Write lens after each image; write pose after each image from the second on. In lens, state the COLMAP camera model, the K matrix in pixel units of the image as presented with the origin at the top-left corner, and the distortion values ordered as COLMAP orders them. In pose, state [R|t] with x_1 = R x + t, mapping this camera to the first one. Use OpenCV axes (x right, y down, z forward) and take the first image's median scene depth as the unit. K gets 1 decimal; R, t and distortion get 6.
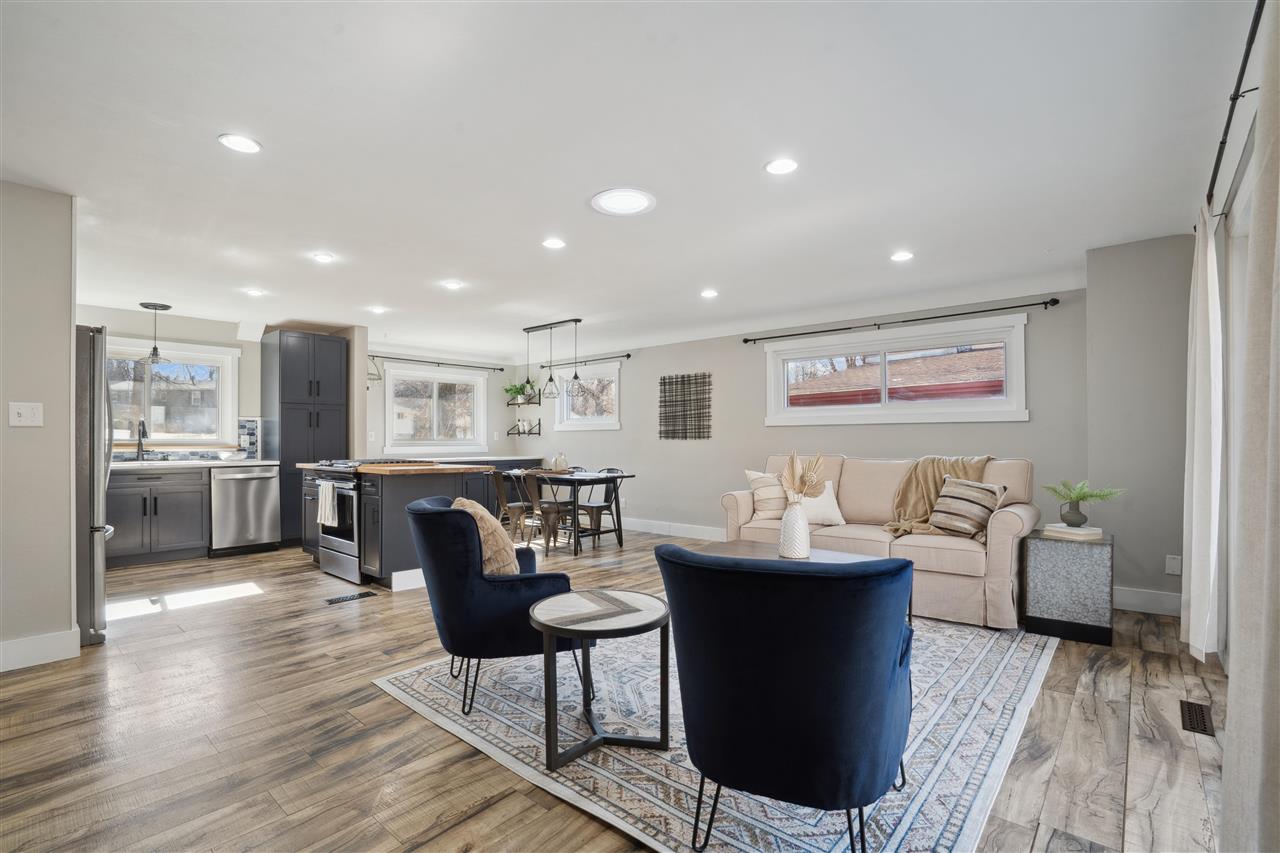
lens RADIAL K [[604.4, 0, 637.0], [0, 604.4, 422.8], [0, 0, 1]] dist [-0.052222, 0.014180]
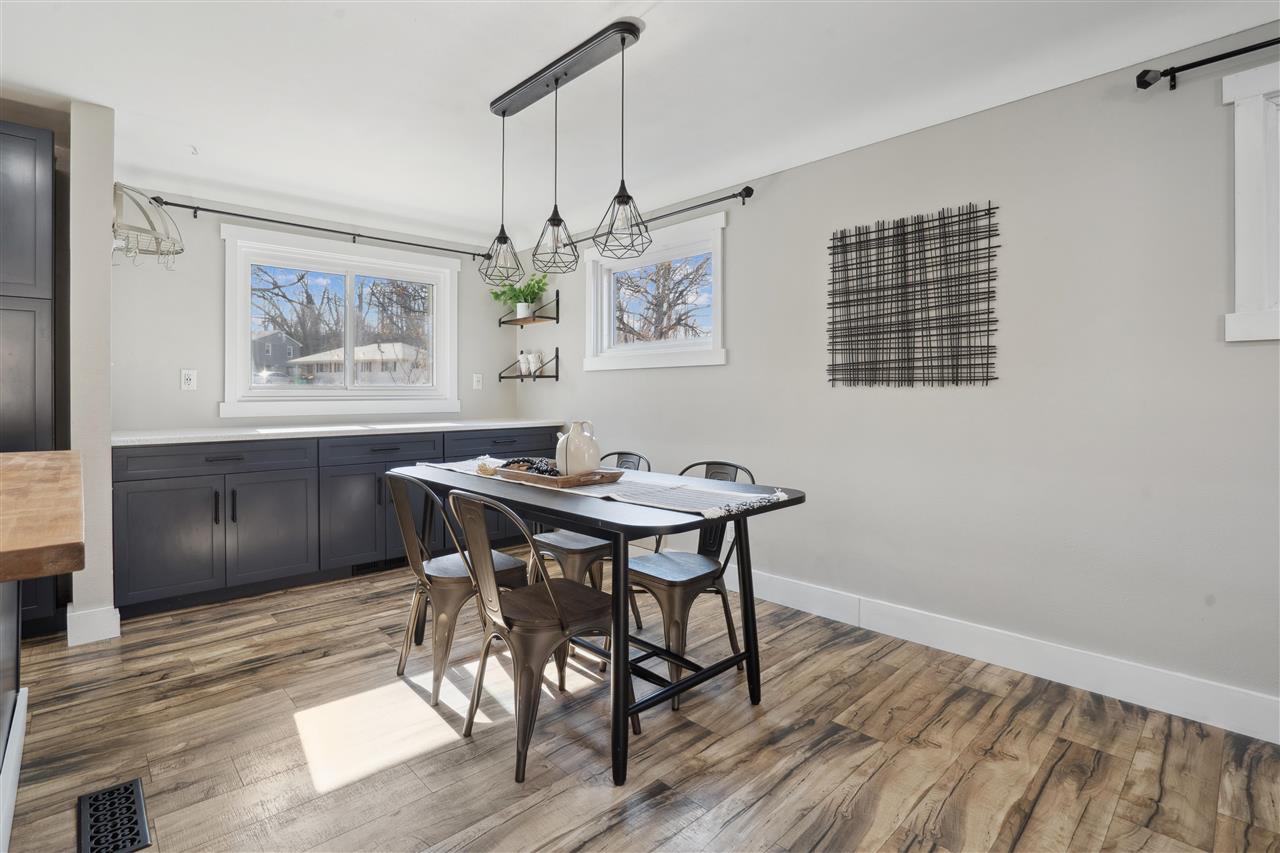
lens RADIAL K [[604.4, 0, 640.0], [0, 604.4, 392.3], [0, 0, 1]] dist [-0.052222, 0.014180]
pose [[0.996177, 0.002005, -0.087339, -0.060495], [0.000440, 0.999609, 0.027970, 0.022108], [0.087361, -0.027901, 0.995786, 0.649507]]
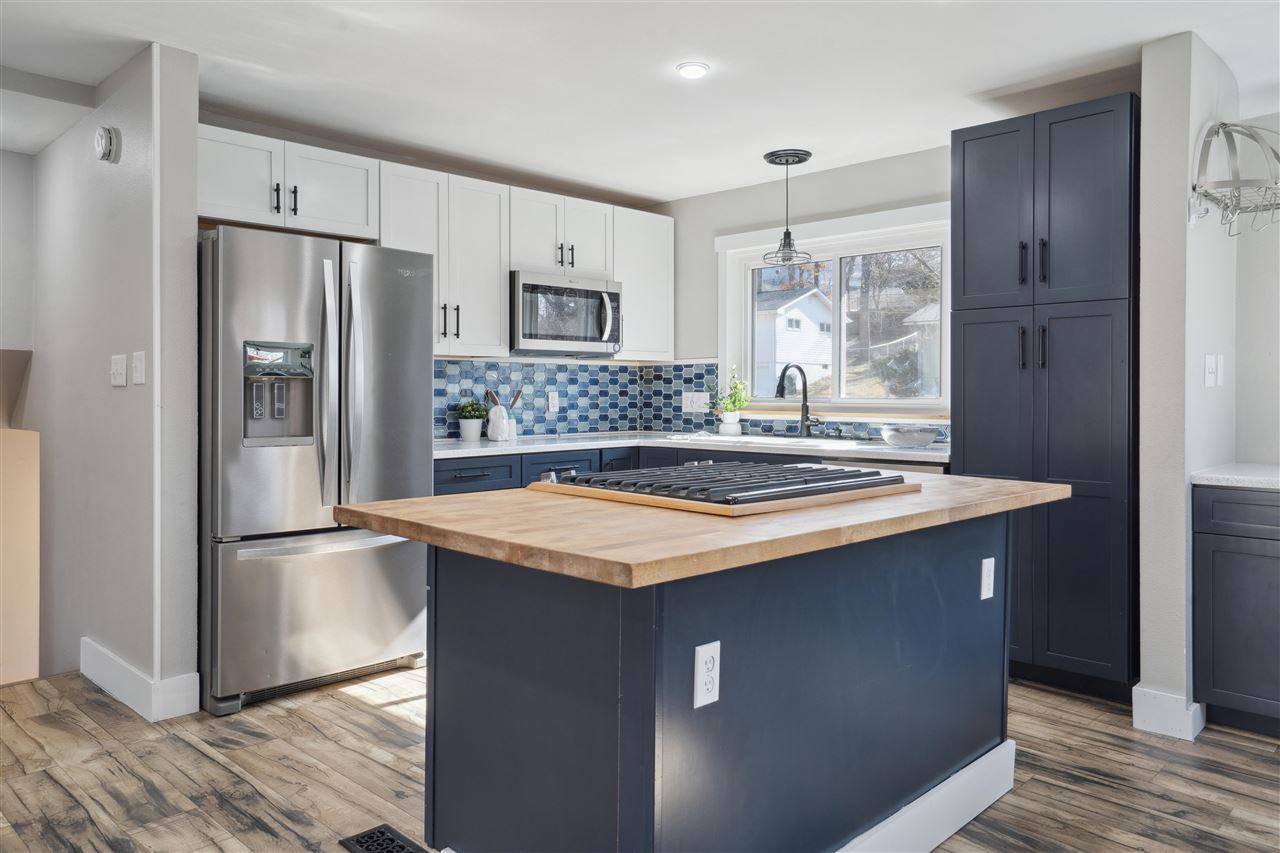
lens RADIAL K [[888.3, 0, 623.0], [0, 888.3, 399.3], [0, 0, 1]] dist [0.016630, 0.008940]
pose [[-0.058678, 0.008566, -0.998240, 0.023903], [0.028505, 0.999570, 0.006902, 0.014508], [0.997870, -0.028050, -0.058897, 0.755870]]
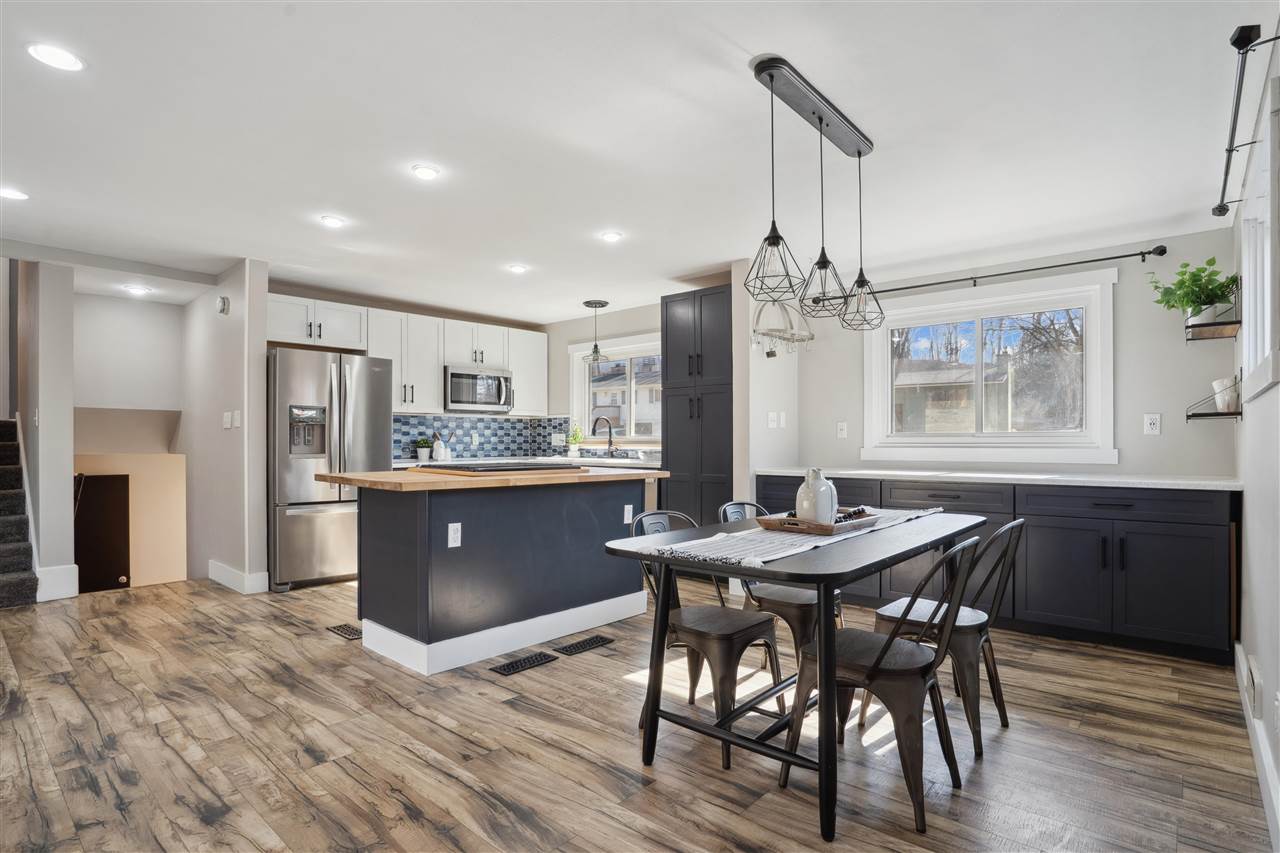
lens RADIAL K [[643.1, 0, 613.6], [0, 643.1, 443.9], [0, 0, 1]] dist [-0.029662, 0.005597]
pose [[-0.028100, 0.006356, -0.999585, 0.239507], [0.030031, 0.999534, 0.005511, 0.029302], [0.999154, -0.029864, -0.028278, 0.895509]]
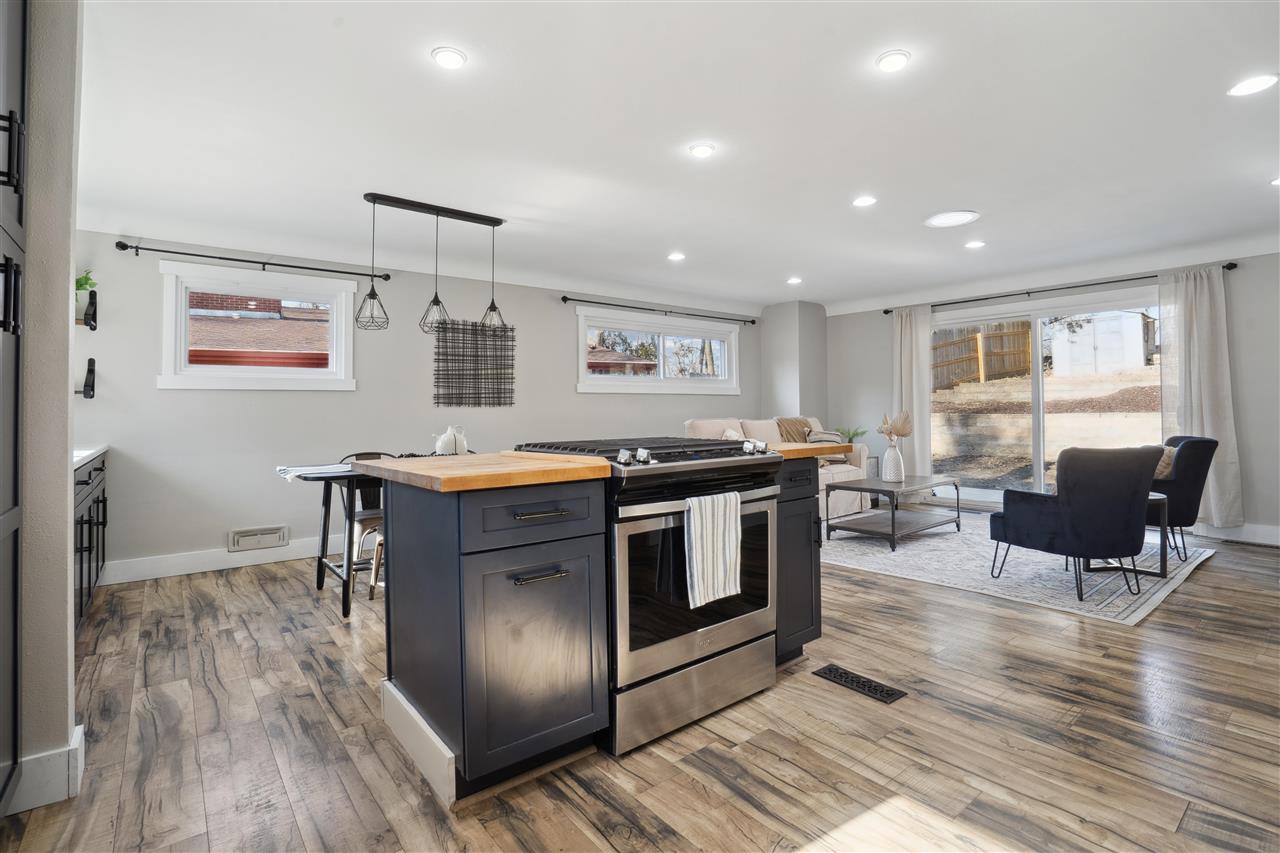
lens RADIAL K [[604.4, 0, 640.3], [0, 604.4, 402.3], [0, 0, 1]] dist [-0.052222, 0.014180]
pose [[0.167106, 0.014910, 0.985826, -0.685601], [-0.021640, 0.999700, -0.011452, 0.028205], [-0.985701, -0.019419, 0.167379, 0.716115]]
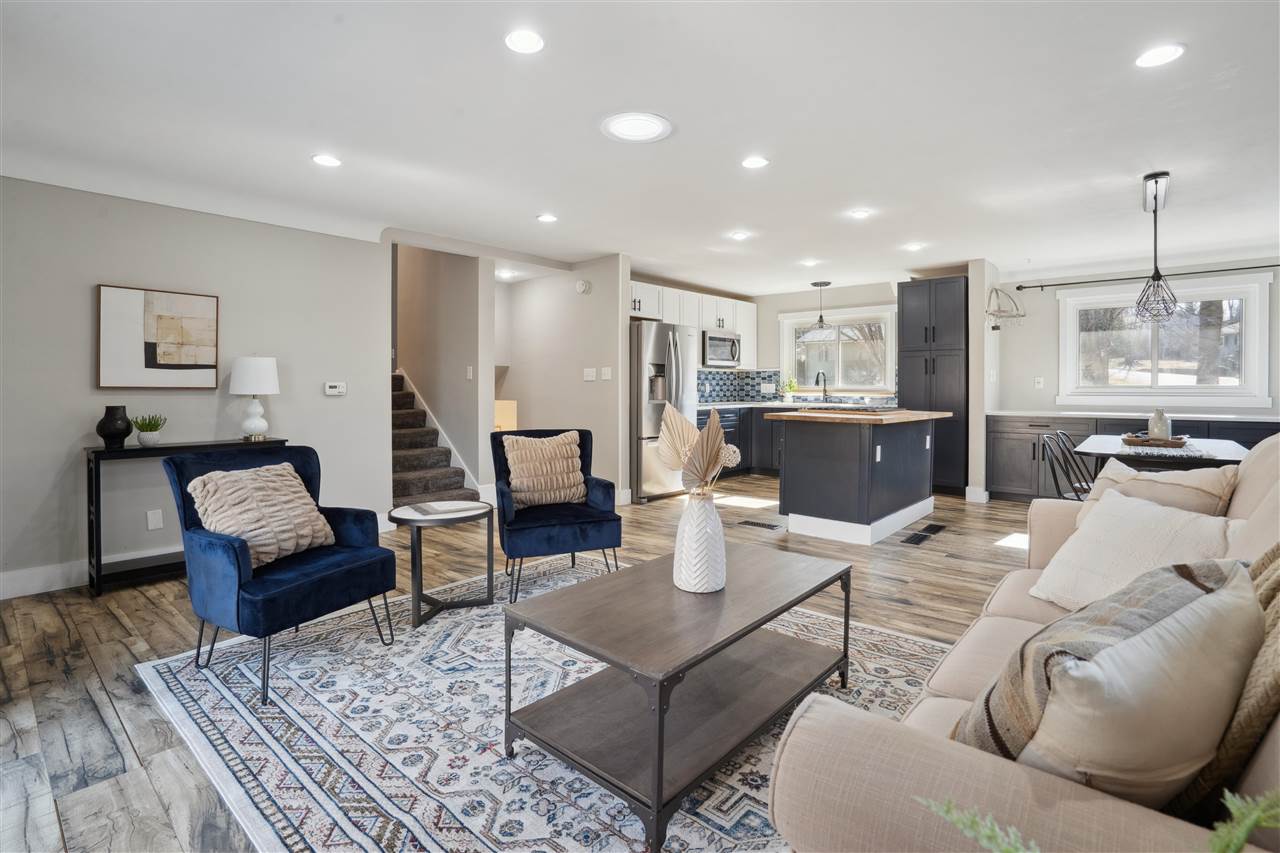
lens RADIAL K [[604.4, 0, 624.0], [0, 604.4, 393.1], [0, 0, 1]] dist [-0.052222, 0.014180]
pose [[-0.011813, 0.011989, -0.999858, 0.440824], [0.028413, 0.999528, 0.011649, 0.012012], [0.999526, -0.028272, -0.012148, 0.489352]]
